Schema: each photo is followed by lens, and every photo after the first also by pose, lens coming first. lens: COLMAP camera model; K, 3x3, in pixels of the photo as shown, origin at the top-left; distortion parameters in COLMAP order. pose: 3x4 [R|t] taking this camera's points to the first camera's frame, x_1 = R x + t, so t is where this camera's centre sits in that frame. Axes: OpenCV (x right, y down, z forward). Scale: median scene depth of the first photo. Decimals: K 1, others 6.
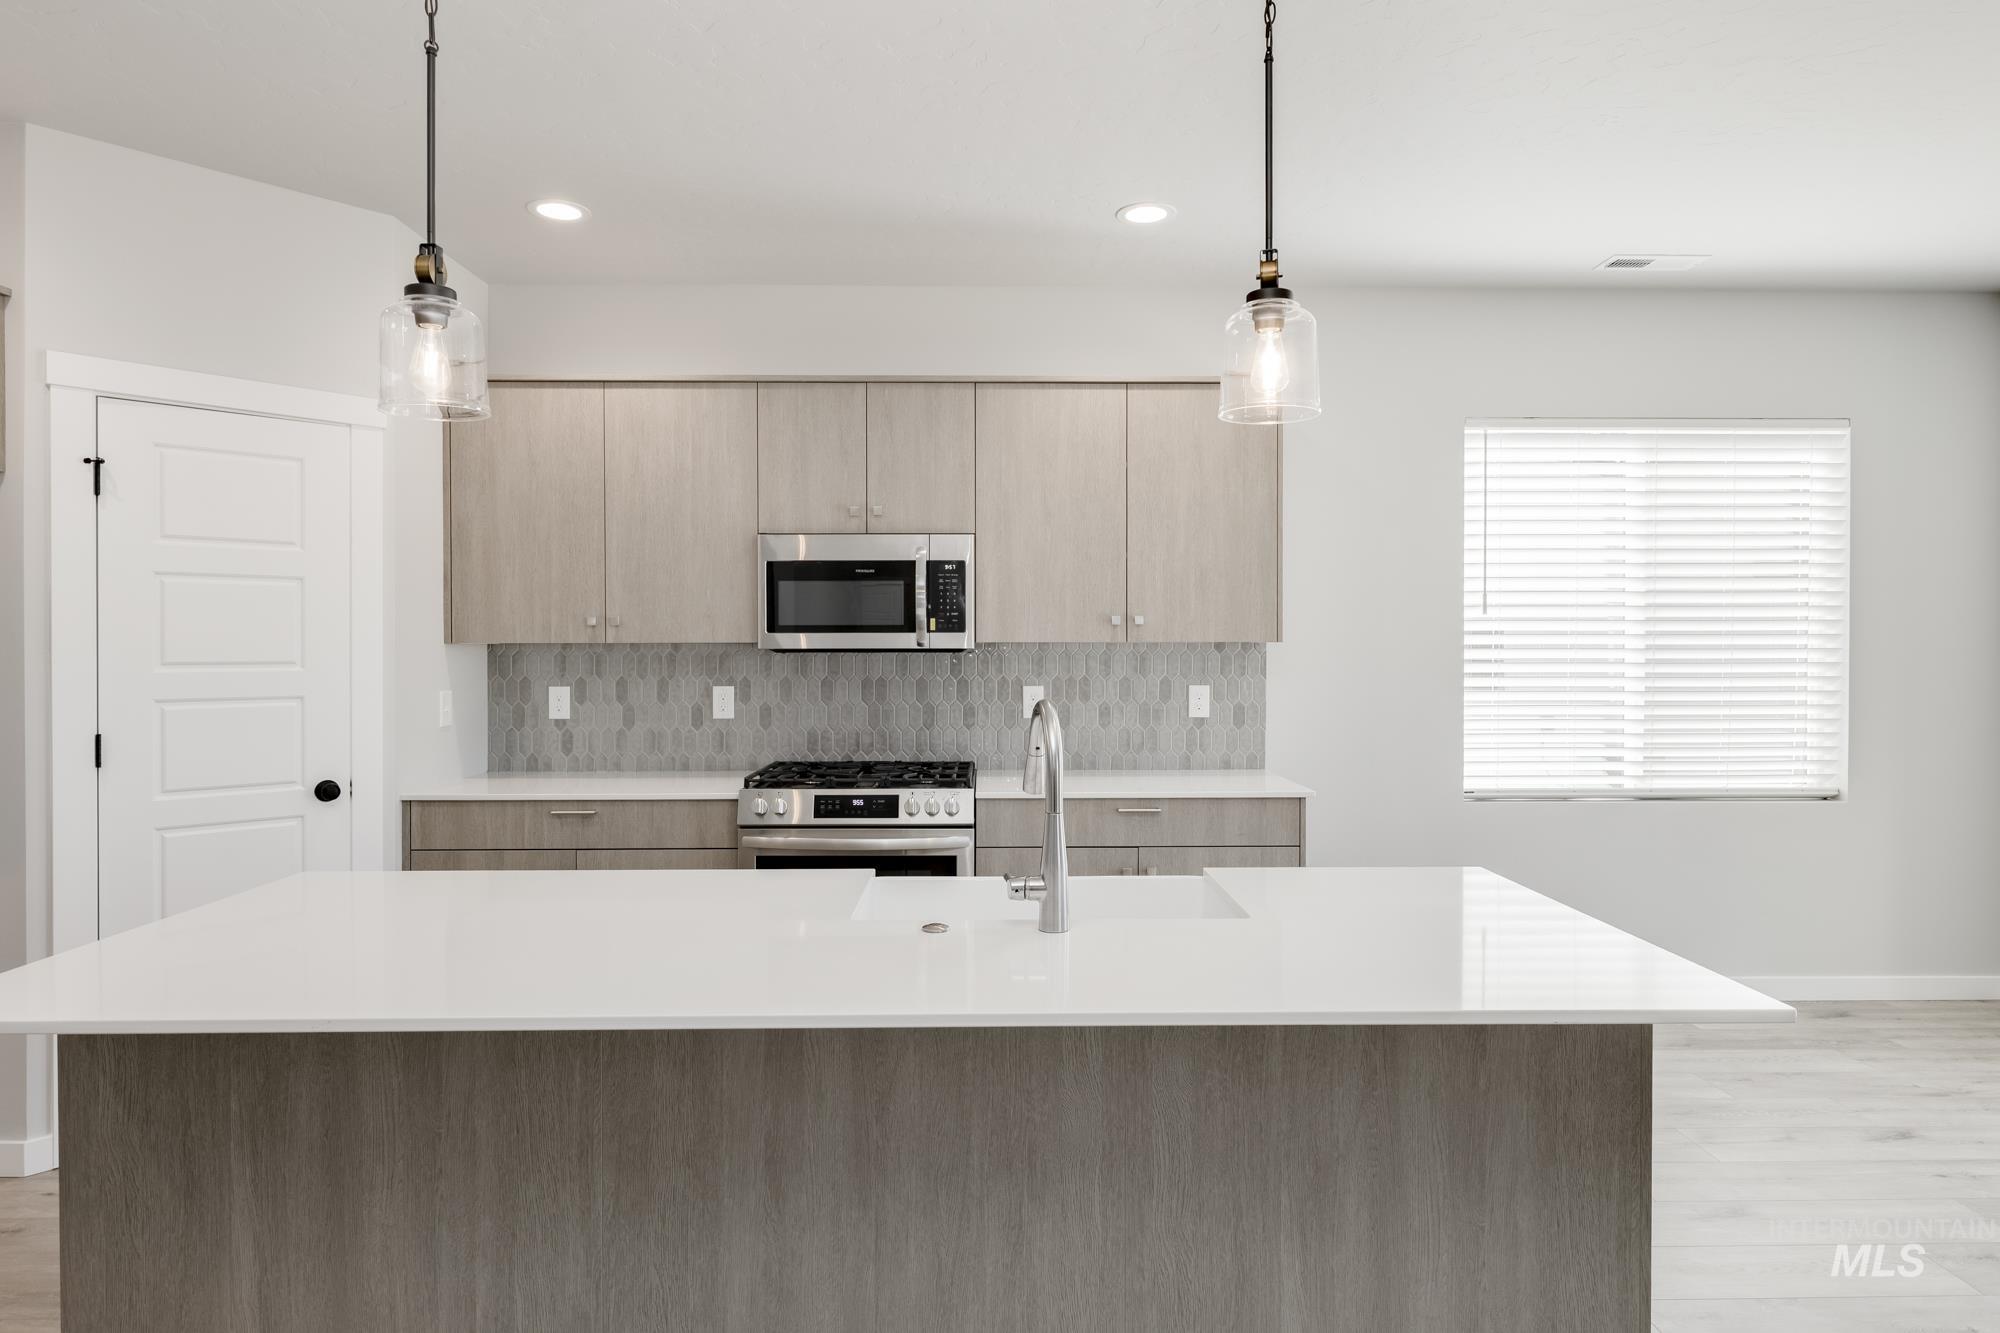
lens RADIAL K [[1126.0, 0, 1005.5], [0, 1126.0, 655.4], [0, 0, 1]] dist [0.006636, -0.003669]
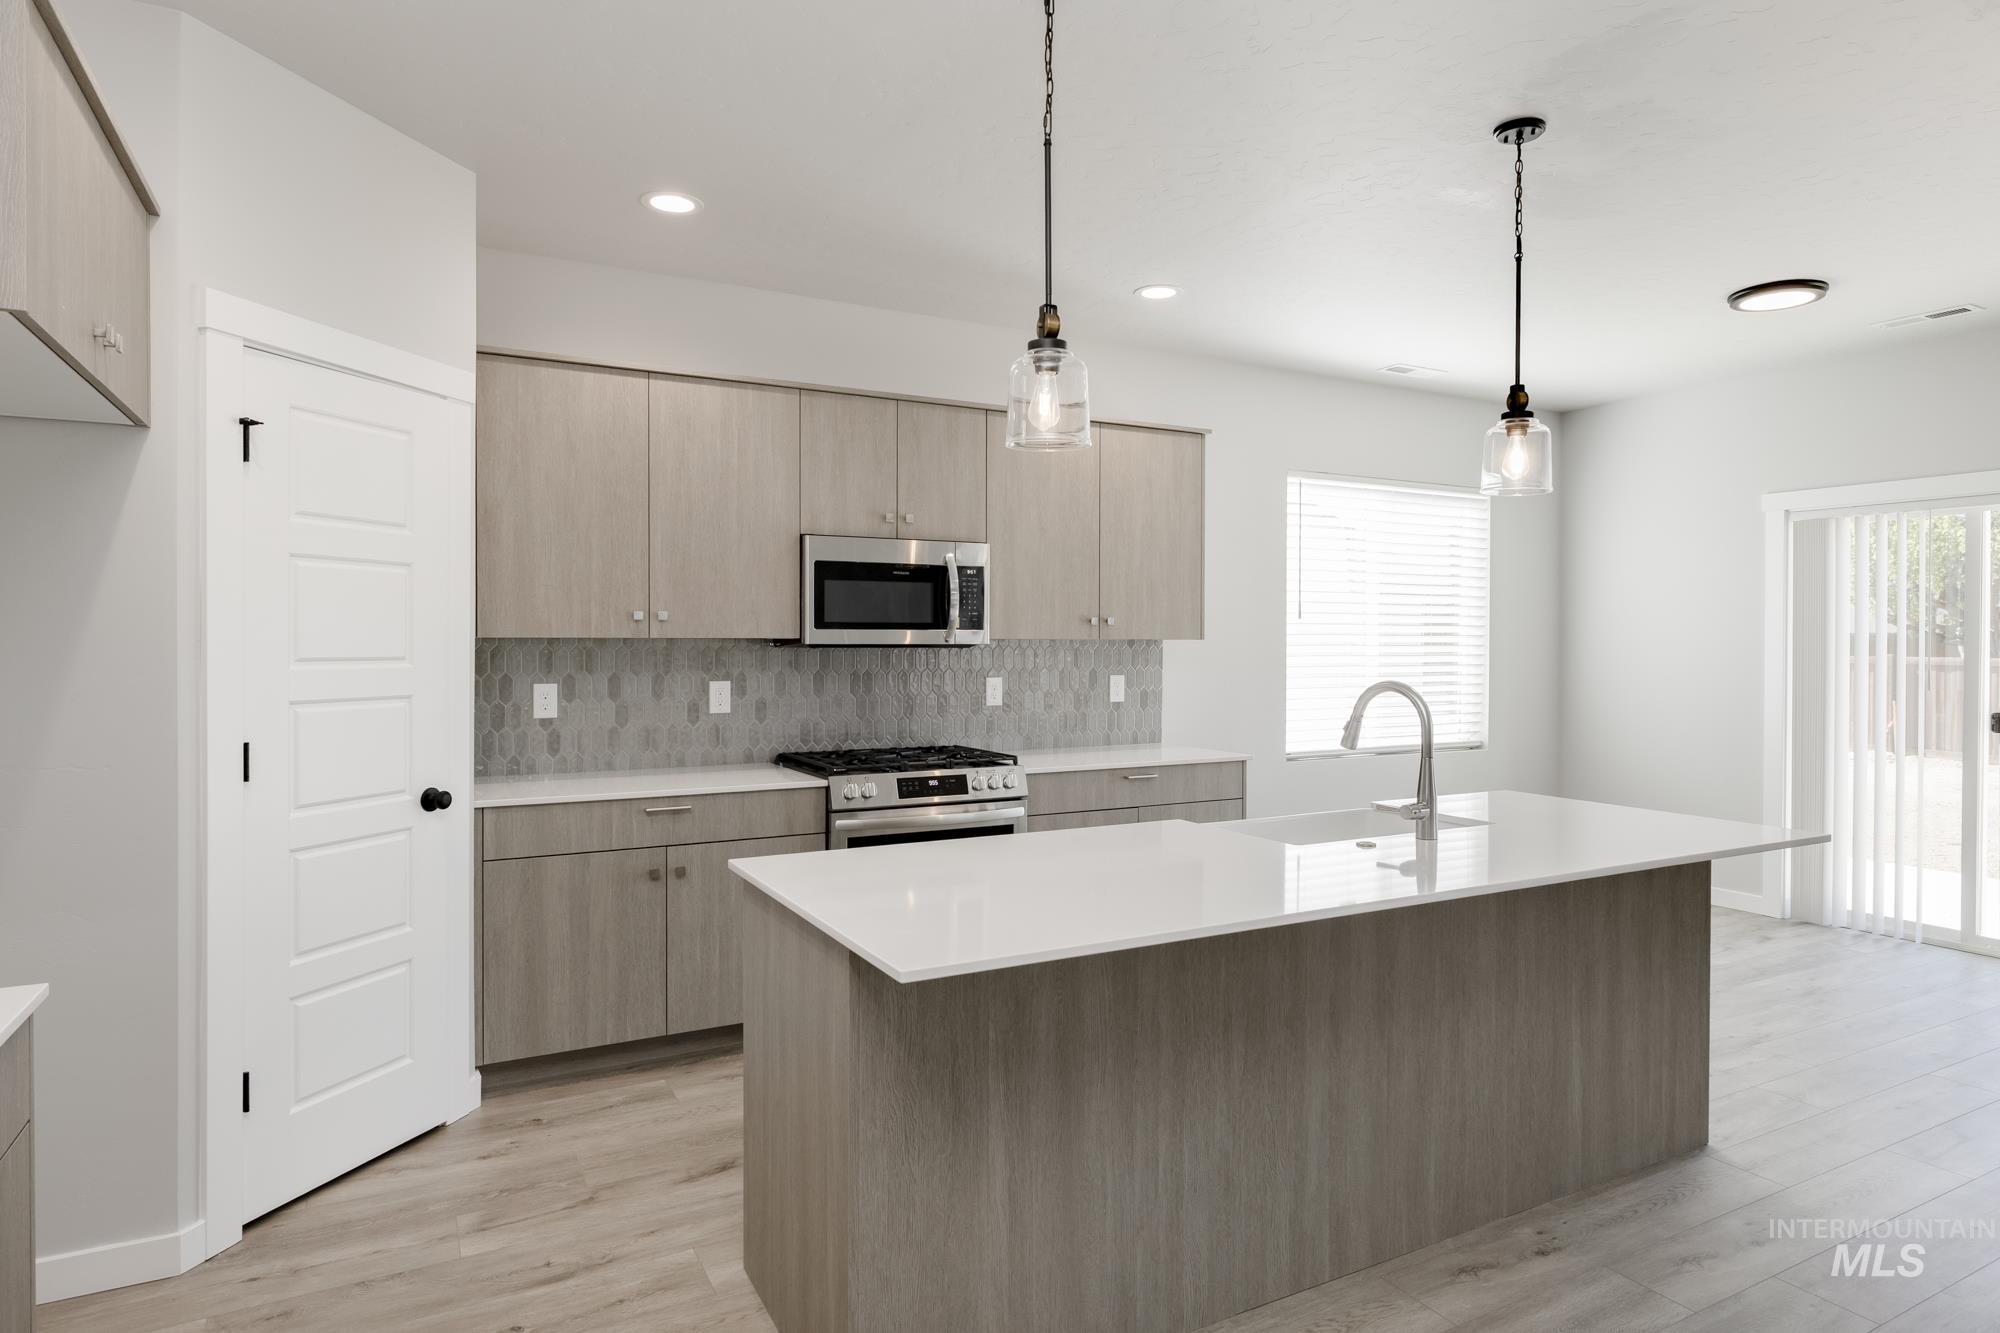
lens RADIAL K [[1112.1, 0, 1029.3], [0, 1112.1, 659.9], [0, 0, 1]] dist [0.003084, 0.001084]
pose [[0.888600, -0.004883, 0.458657, -0.506408], [0.001848, 0.999973, 0.007065, 0.001976], [-0.458679, -0.005431, 0.888585, -0.015691]]
